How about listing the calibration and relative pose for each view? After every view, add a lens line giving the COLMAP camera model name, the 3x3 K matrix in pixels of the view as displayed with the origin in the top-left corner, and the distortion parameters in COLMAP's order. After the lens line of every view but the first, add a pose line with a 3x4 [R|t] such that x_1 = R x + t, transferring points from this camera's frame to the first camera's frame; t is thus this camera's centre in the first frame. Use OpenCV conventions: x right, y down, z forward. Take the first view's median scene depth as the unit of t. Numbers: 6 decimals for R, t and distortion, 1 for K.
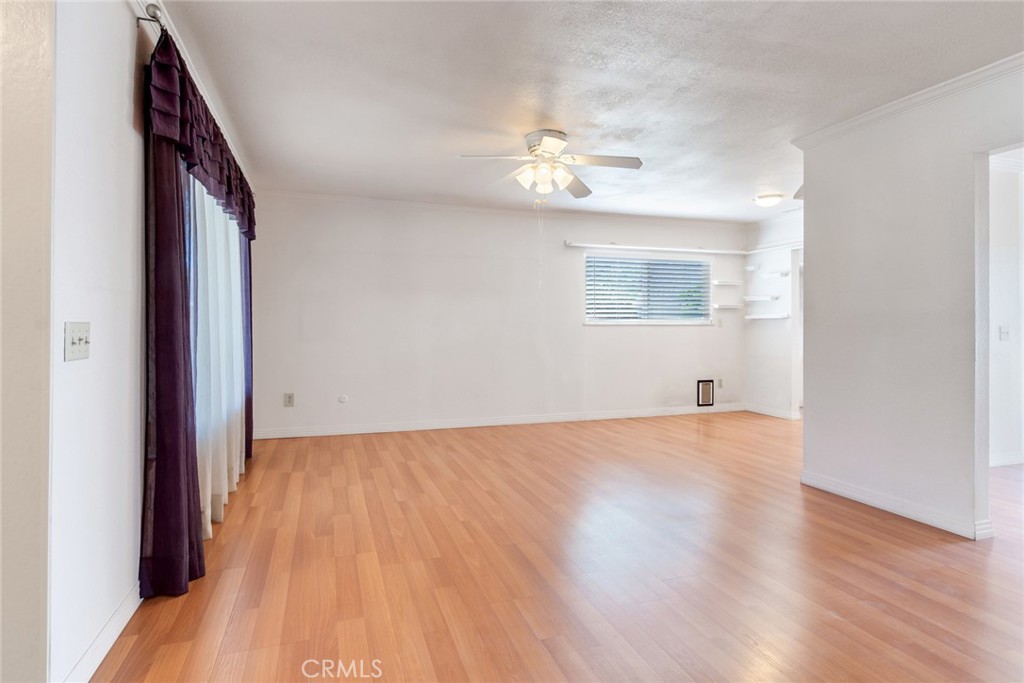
lens RADIAL K [[531.4, 0, 497.3], [0, 531.4, 331.3], [0, 0, 1]] dist [0.013183, -0.026397]
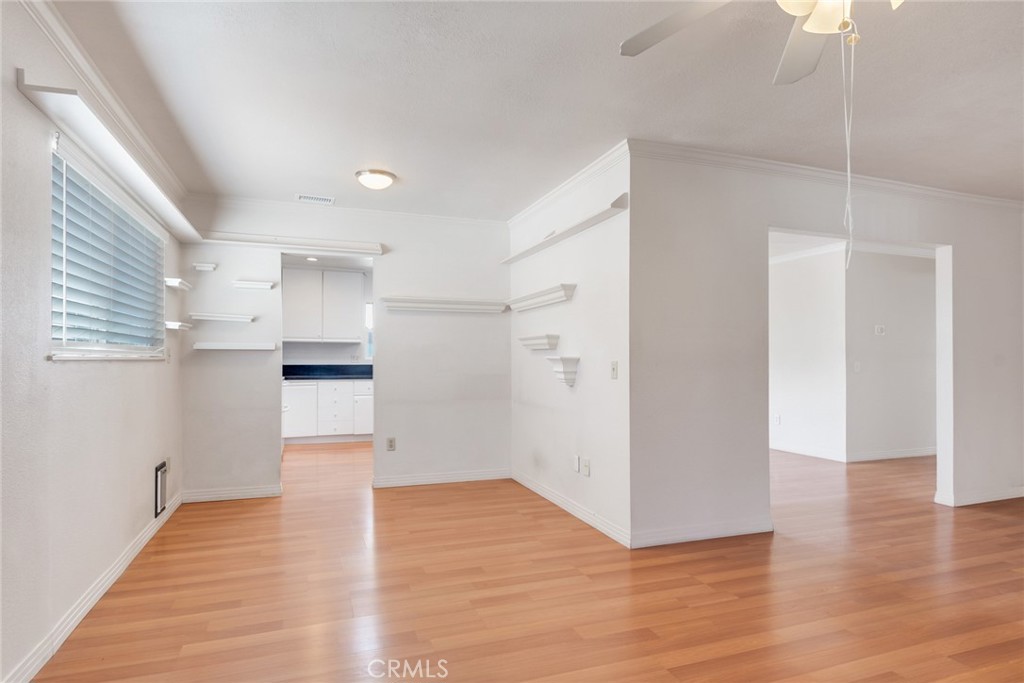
lens RADIAL K [[552.3, 0, 495.3], [0, 552.3, 347.3], [0, 0, 1]] dist [0.037221, -0.031184]
pose [[-0.031285, 0.019837, 0.999314, -0.415698], [0.007586, 0.999779, -0.019608, -0.024865], [-0.999482, 0.006967, -0.031429, 1.683479]]
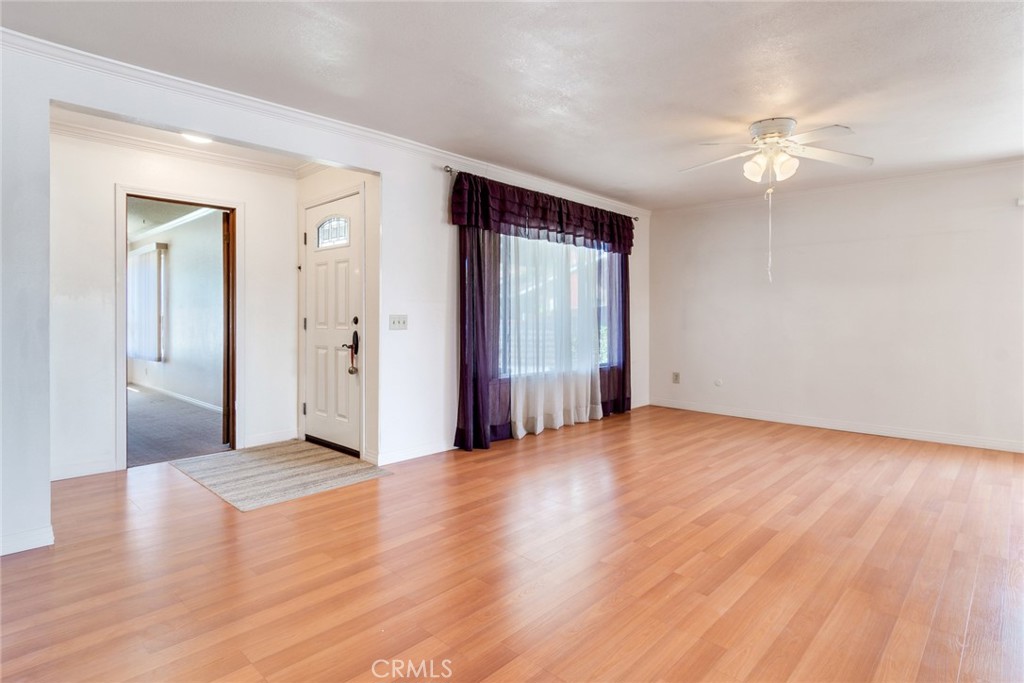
lens RADIAL K [[531.4, 0, 497.3], [0, 531.4, 331.3], [0, 0, 1]] dist [0.013183, -0.026397]
pose [[0.466855, 0.024346, -0.883999, 0.951835], [-0.012457, 0.999703, 0.020954, 0.001886], [0.884246, 0.001229, 0.467020, 0.122373]]
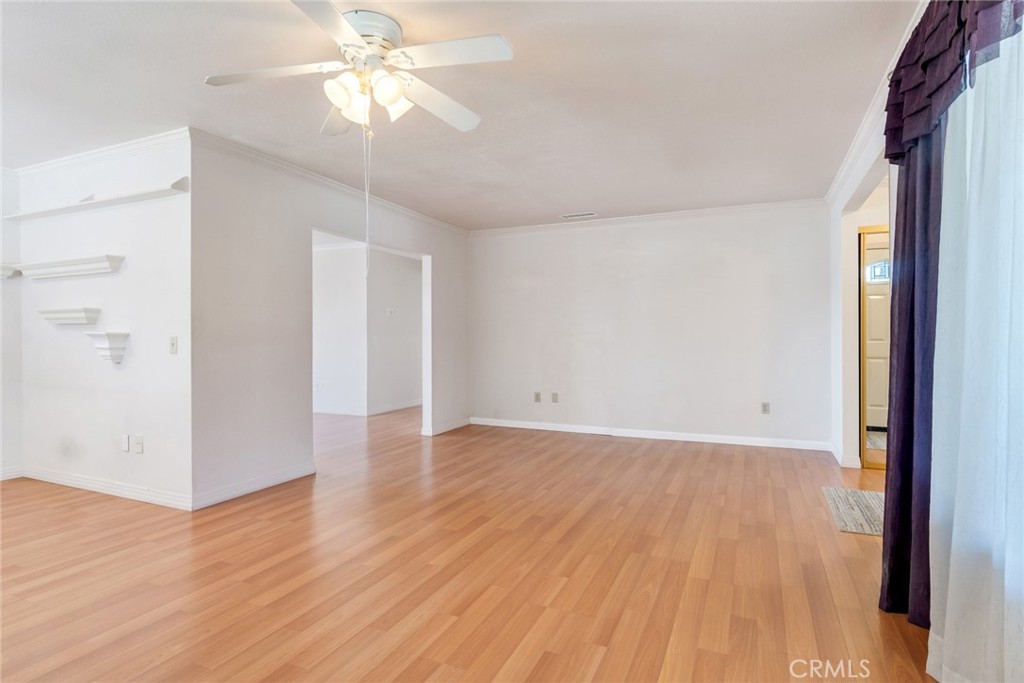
lens RADIAL K [[552.3, 0, 495.3], [0, 552.3, 347.3], [0, 0, 1]] dist [0.037221, -0.031184]
pose [[-0.731153, -0.014986, 0.682049, -0.600652], [0.008319, 0.999489, 0.030879, -0.024387], [-0.682163, 0.028251, -0.730654, 1.807361]]
